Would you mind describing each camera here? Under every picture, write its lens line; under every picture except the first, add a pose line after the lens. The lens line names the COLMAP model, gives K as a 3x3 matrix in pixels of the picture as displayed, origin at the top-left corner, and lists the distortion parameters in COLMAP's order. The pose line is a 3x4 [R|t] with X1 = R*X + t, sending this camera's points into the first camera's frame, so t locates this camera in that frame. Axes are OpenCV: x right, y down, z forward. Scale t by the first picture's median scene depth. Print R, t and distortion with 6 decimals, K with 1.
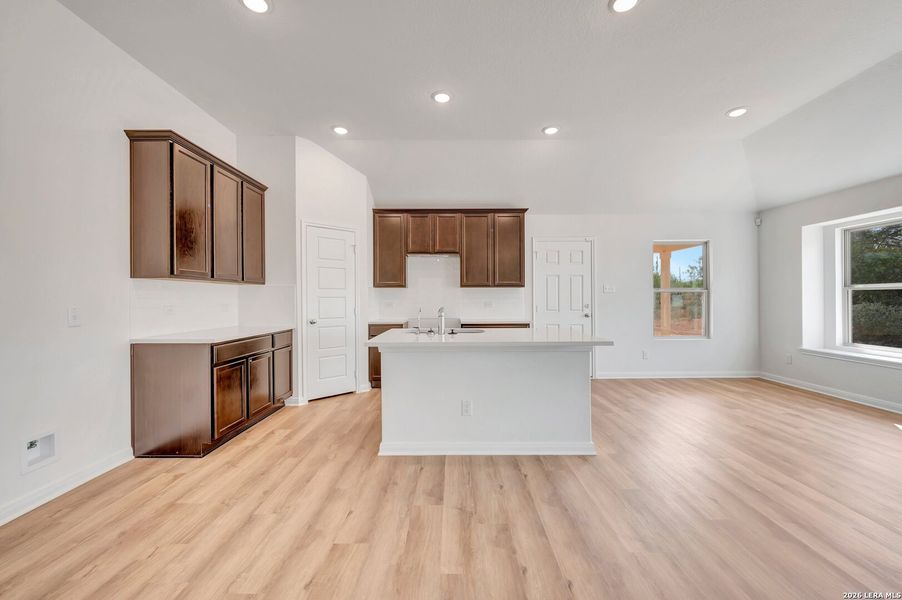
lens RADIAL K [[366.9, 0, 453.2], [0, 366.9, 299.8], [0, 0, 1]] dist [-0.001470, -0.000231]
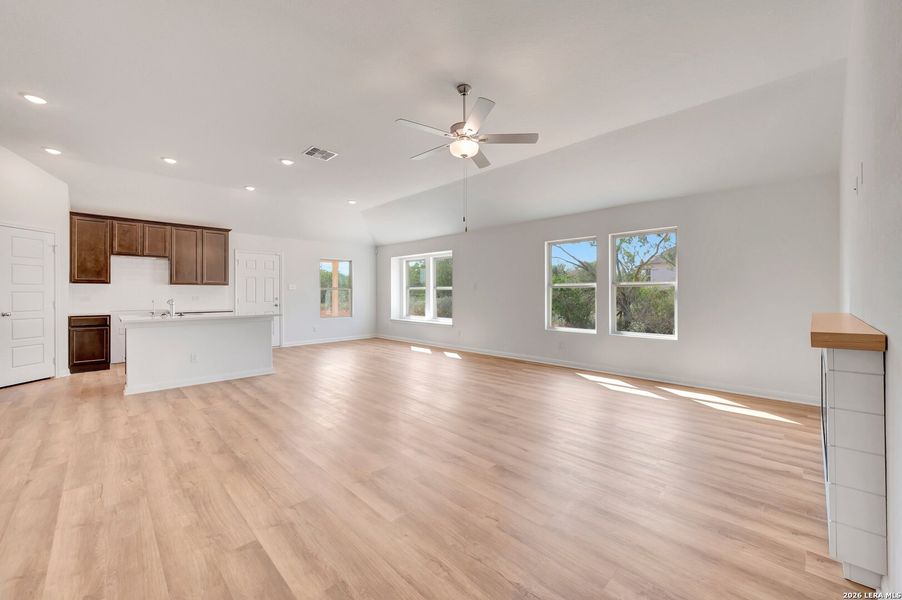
lens RADIAL K [[356.5, 0, 453.3], [0, 356.5, 293.1], [0, 0, 1]] dist [-0.000689, 0.000005]
pose [[0.711265, 0.004053, 0.702912, -0.165648], [-0.000435, 0.999986, -0.005325, 0.001953], [-0.702924, 0.003482, 0.711257, -0.622671]]
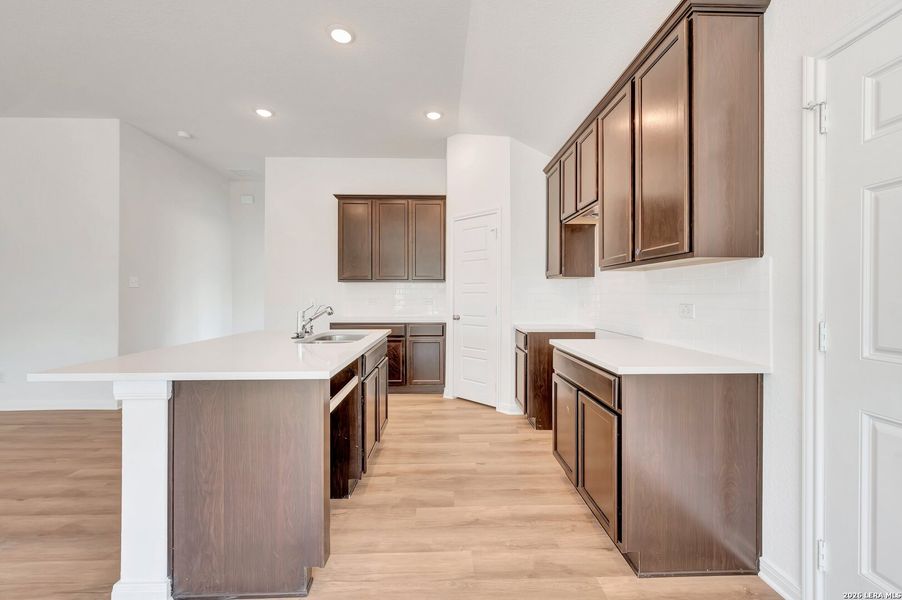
lens RADIAL K [[361.8, 0, 454.4], [0, 361.8, 297.9], [0, 0, 1]] dist [-0.001460, -0.000150]
pose [[0.033915, 0.011944, -0.999353, 0.536920], [-0.002182, 0.999927, 0.011877, -0.004866], [0.999422, 0.001778, 0.033939, 0.876695]]
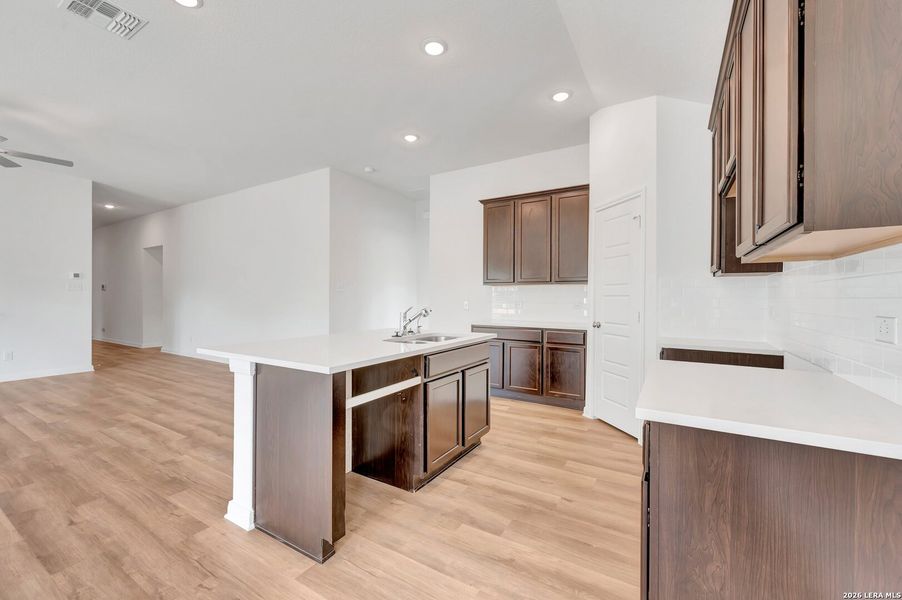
lens RADIAL K [[366.9, 0, 453.2], [0, 366.9, 299.8], [0, 0, 1]] dist [-0.001470, -0.000231]
pose [[-0.513390, 0.008428, -0.858114, 0.464937], [-0.003175, 0.999926, 0.011721, -0.006271], [0.858149, 0.008742, -0.513326, 1.049534]]
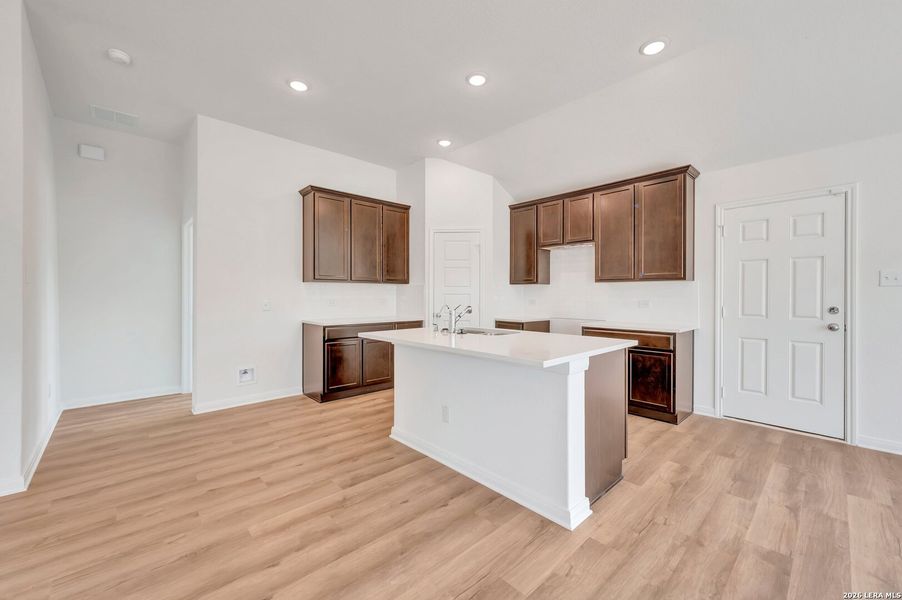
lens RADIAL K [[361.0, 0, 452.4], [0, 361.0, 296.3], [0, 0, 1]] dist [-0.002064, 0.000131]
pose [[0.682622, 0.006716, -0.730740, 0.434294], [-0.005798, 0.999976, 0.003775, -0.004032], [0.730748, 0.001660, 0.682645, 0.235170]]
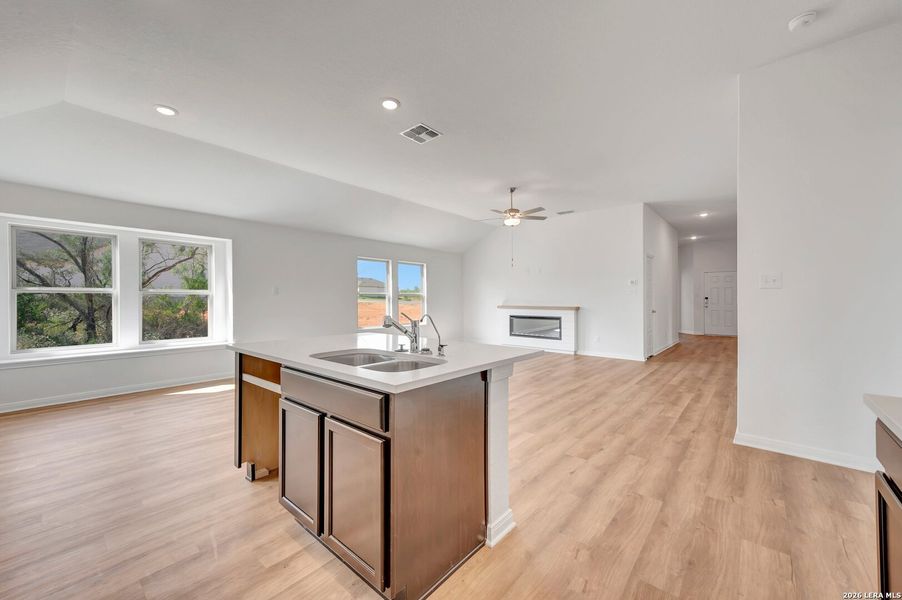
lens RADIAL K [[351.1, 0, 451.0], [0, 351.1, 300.0], [0, 0, 1]] dist [0.017383, 0.000092]
pose [[-0.754173, 0.003798, 0.656665, -0.332886], [0.006039, 0.999981, 0.001151, -0.001578], [-0.656648, 0.004834, -0.754182, 0.951571]]
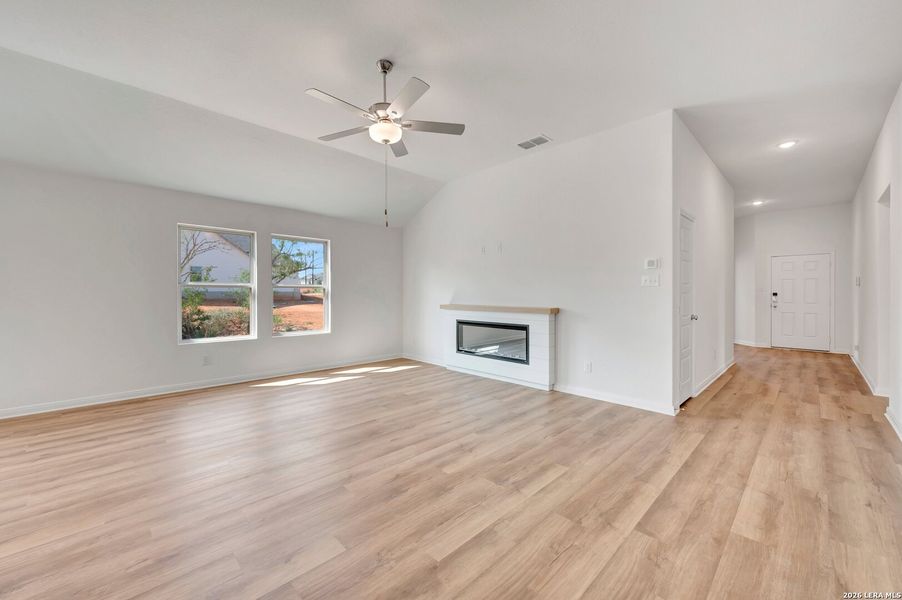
lens RADIAL K [[351.4, 0, 456.6], [0, 351.4, 296.3], [0, 0, 1]] dist [-0.000178, 0.000003]
pose [[-0.700220, 0.000468, 0.713927, -0.188022], [0.003621, 0.999989, 0.002895, -0.000407], [-0.713918, 0.004613, -0.700214, 0.189591]]
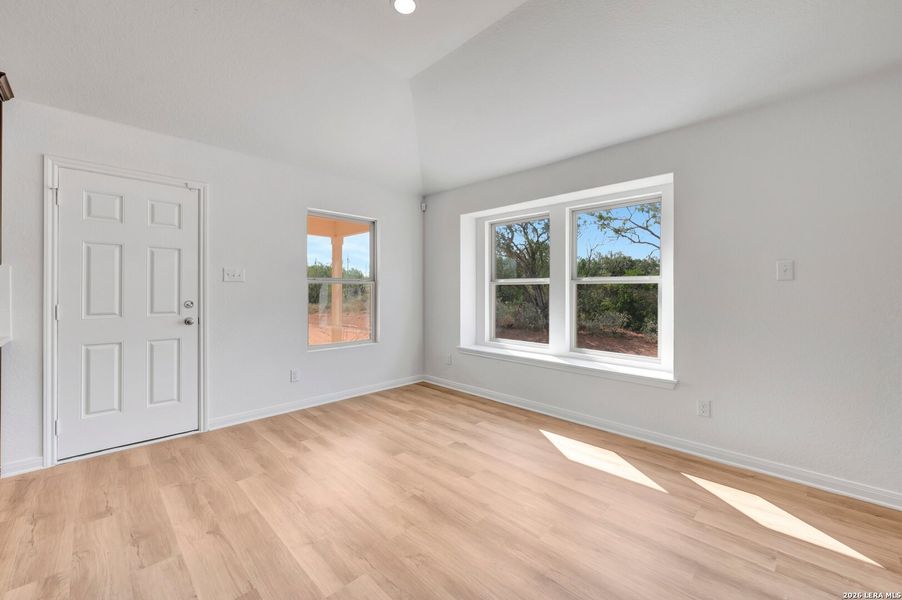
lens RADIAL K [[362.3, 0, 452.8], [0, 362.3, 290.6], [0, 0, 1]] dist [-0.000006, -0.000500]
pose [[0.705548, 0.008751, 0.708608, 0.301773], [-0.005354, 0.999961, -0.007017, -0.002909], [-0.708642, 0.001157, 0.705567, 0.380793]]
